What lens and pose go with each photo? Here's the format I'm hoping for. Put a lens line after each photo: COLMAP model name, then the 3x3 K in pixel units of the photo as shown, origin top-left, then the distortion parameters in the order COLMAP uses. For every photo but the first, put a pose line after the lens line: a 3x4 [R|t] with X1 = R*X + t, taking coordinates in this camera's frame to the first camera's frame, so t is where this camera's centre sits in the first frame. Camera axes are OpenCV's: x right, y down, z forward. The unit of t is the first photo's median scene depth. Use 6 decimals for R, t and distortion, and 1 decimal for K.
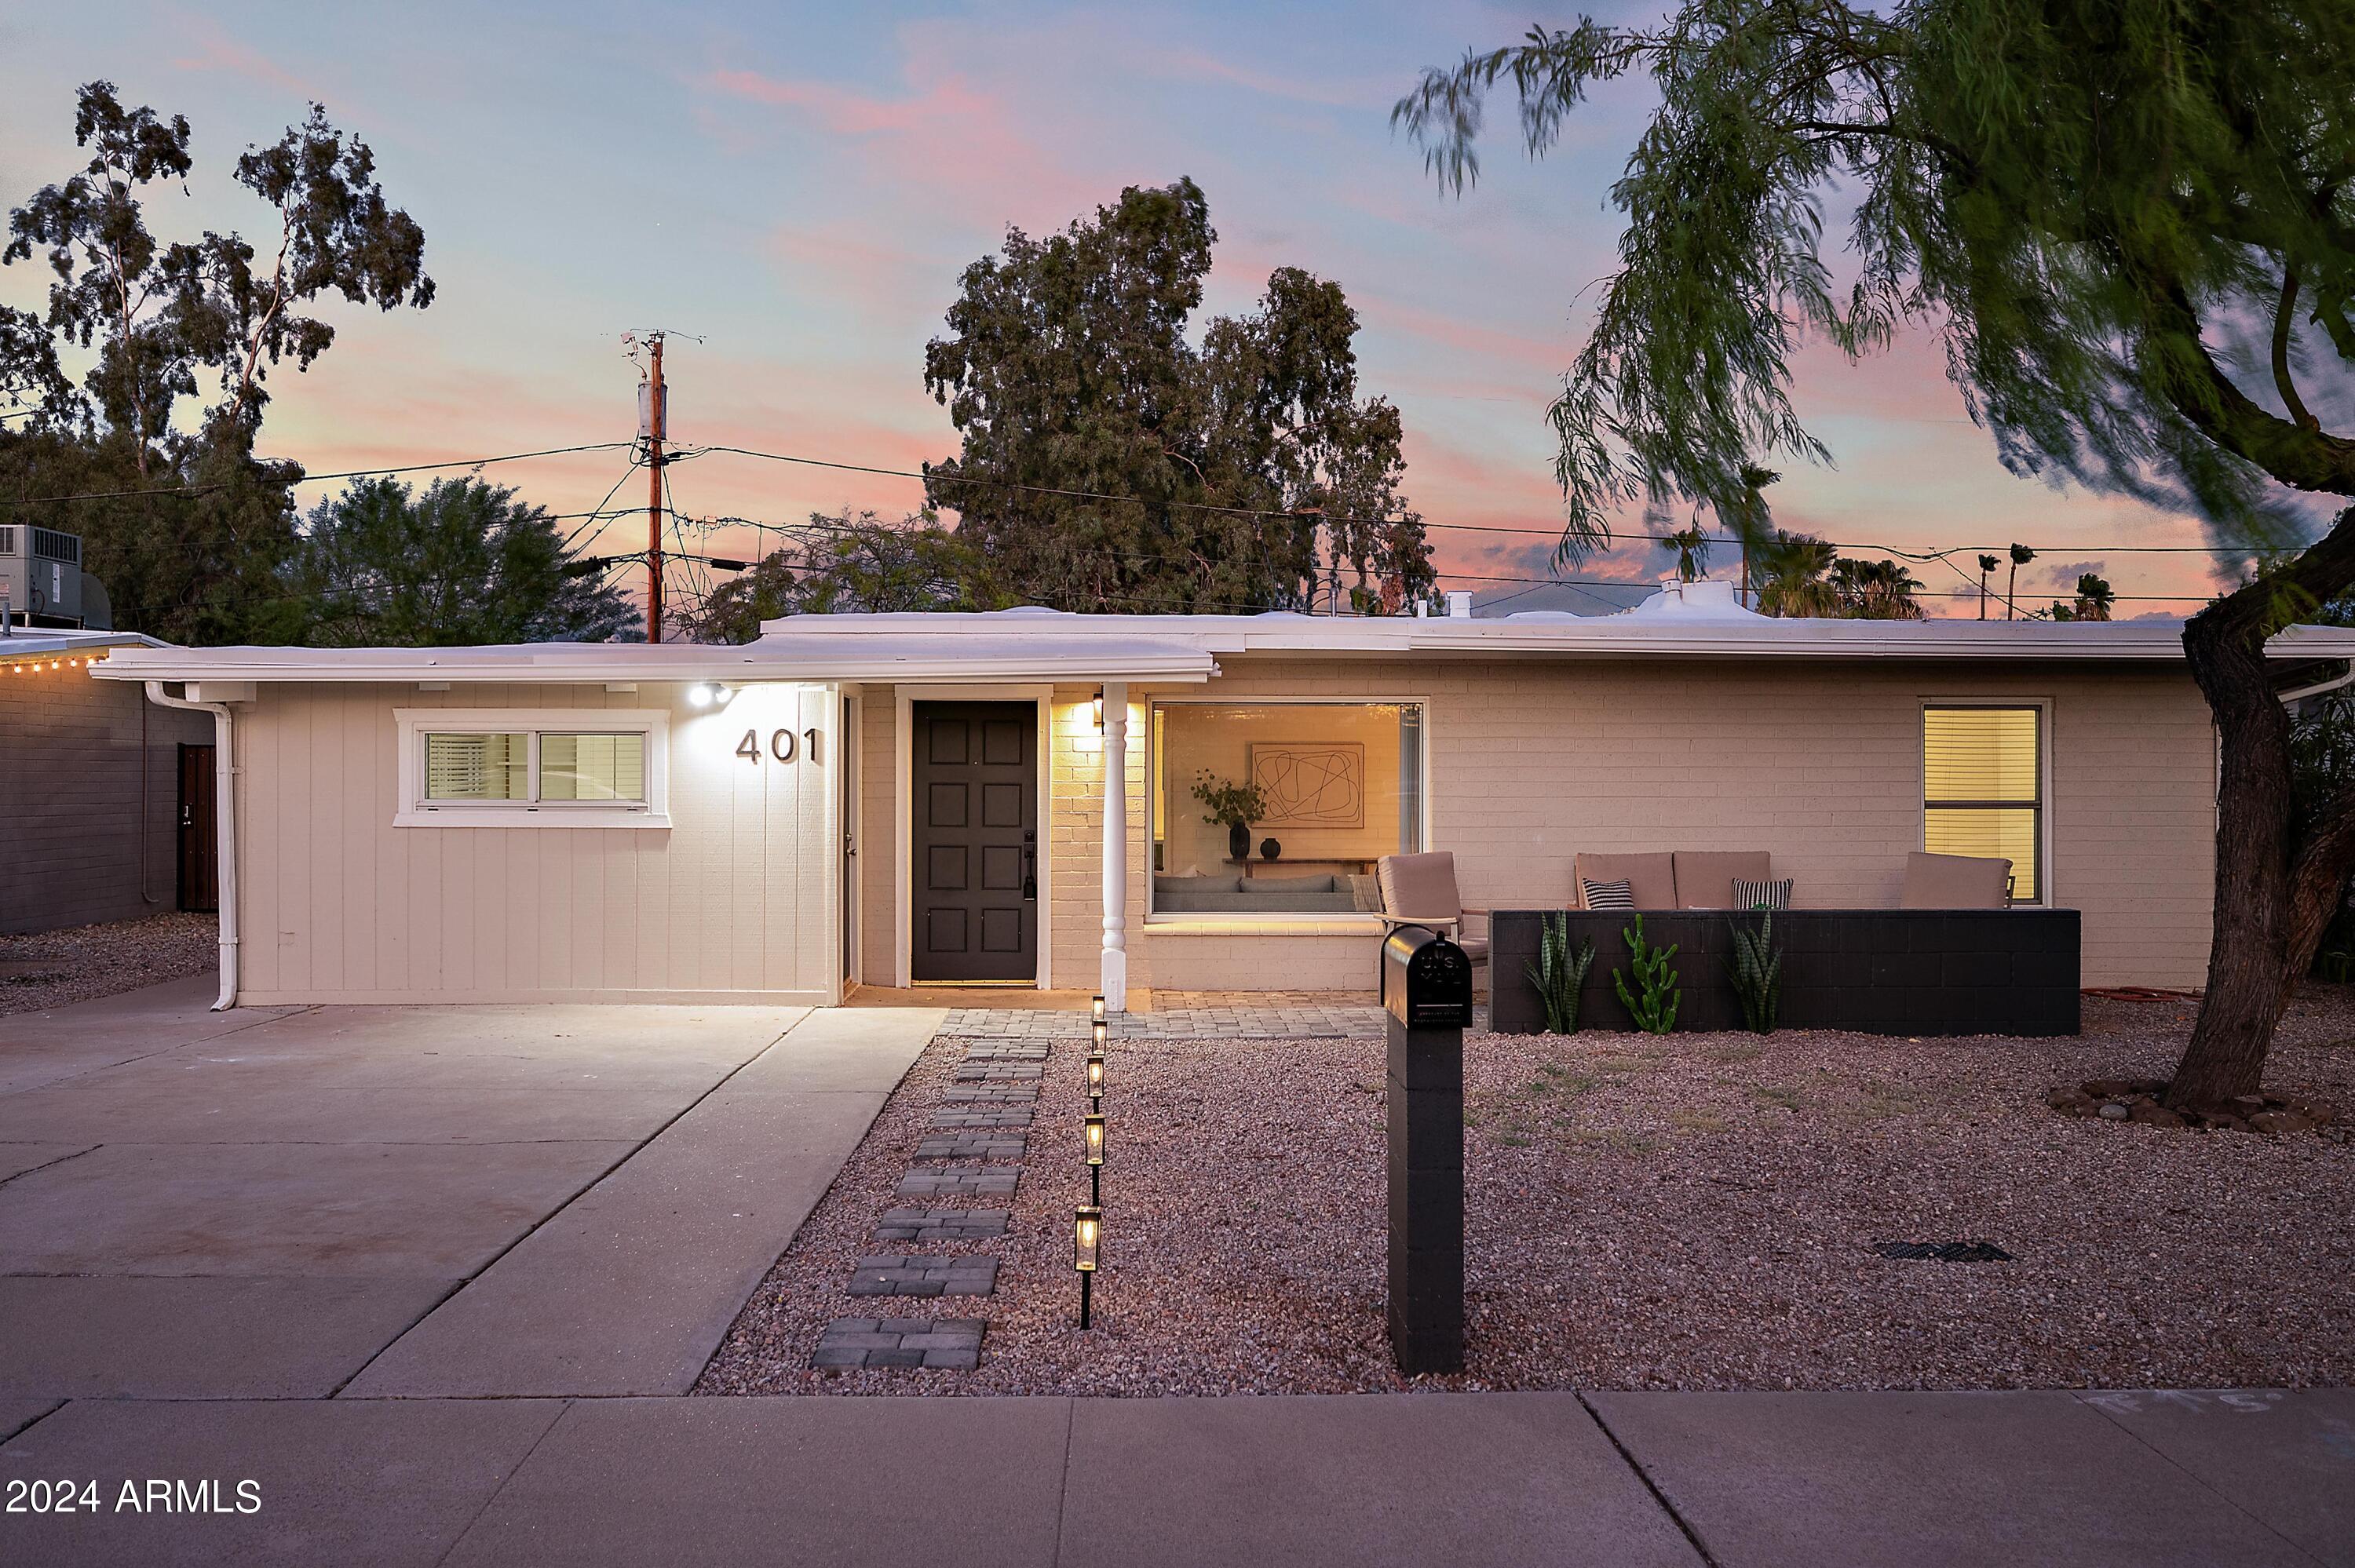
lens RADIAL K [[1914.5, 0, 1271.5], [0, 1914.5, 769.9], [0, 0, 1]] dist [-0.017896, 0.019587]
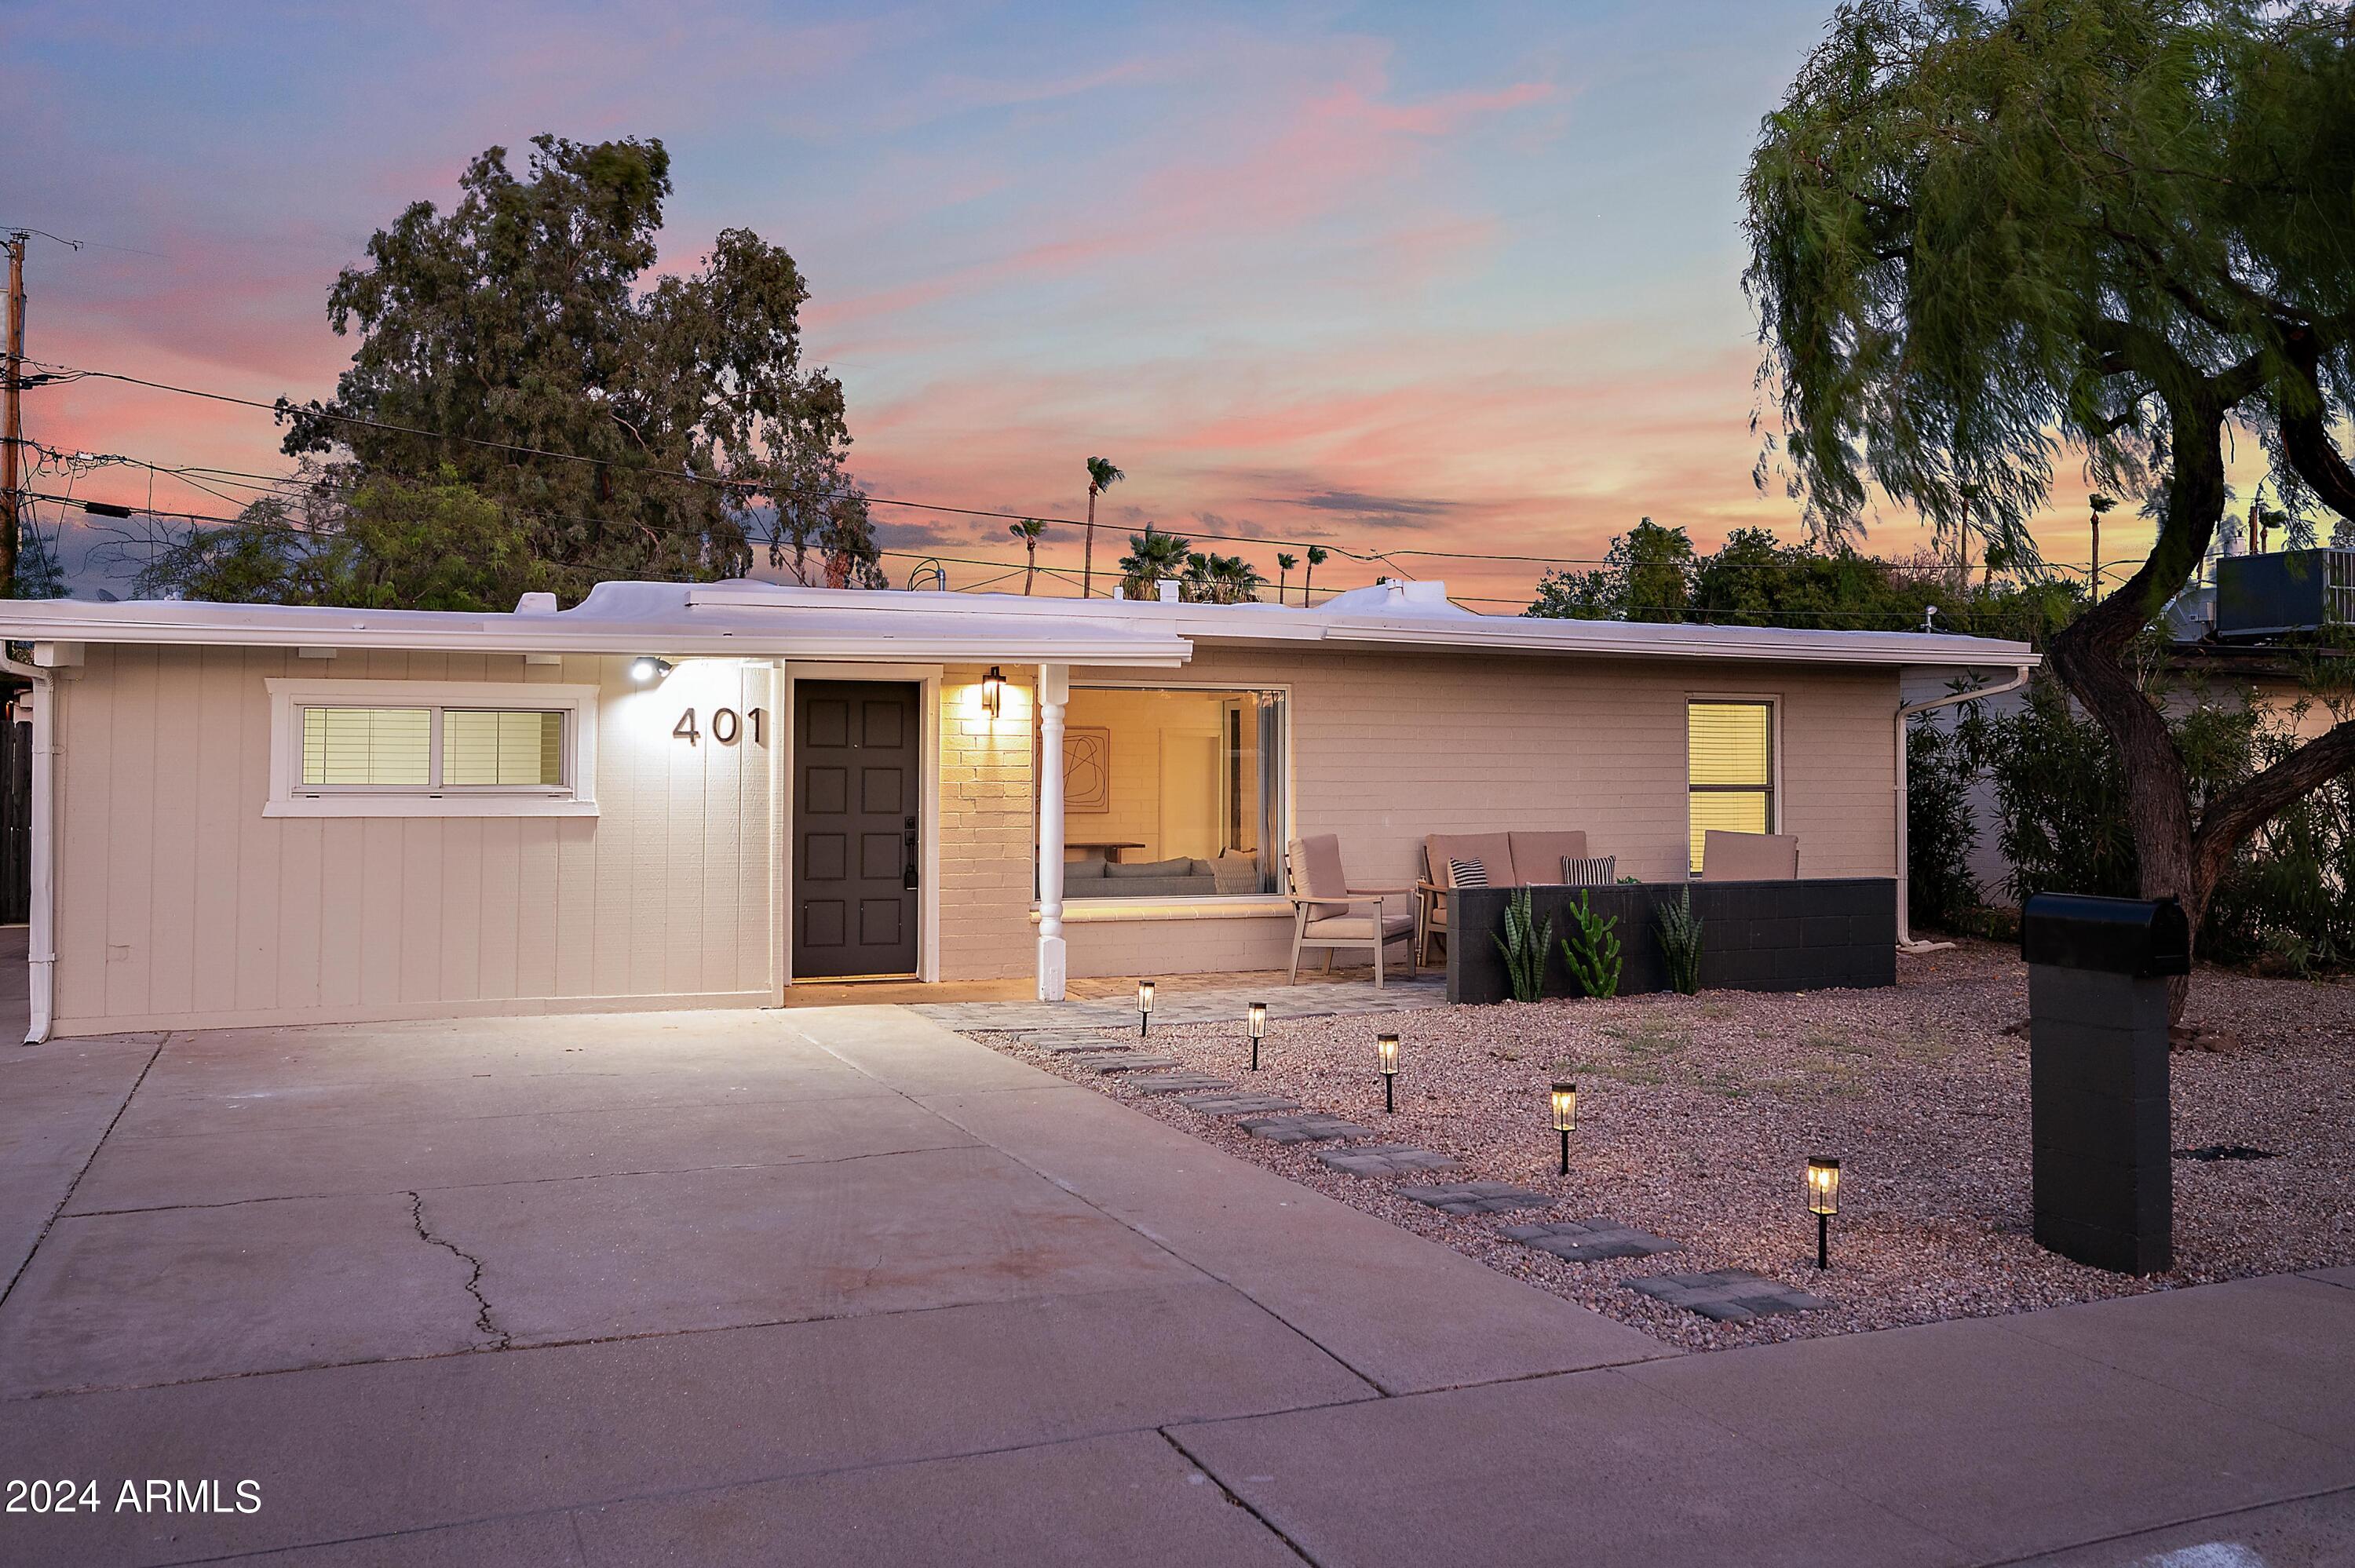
lens RADIAL K [[1914.5, 0, 1245.9], [0, 1914.5, 759.7], [0, 0, 1]] dist [-0.017896, 0.019587]
pose [[0.934254, 0.003629, 0.356591, -0.298886], [-0.004938, 0.999984, 0.002759, -0.000318], [-0.356575, -0.004339, 0.934256, 0.043501]]
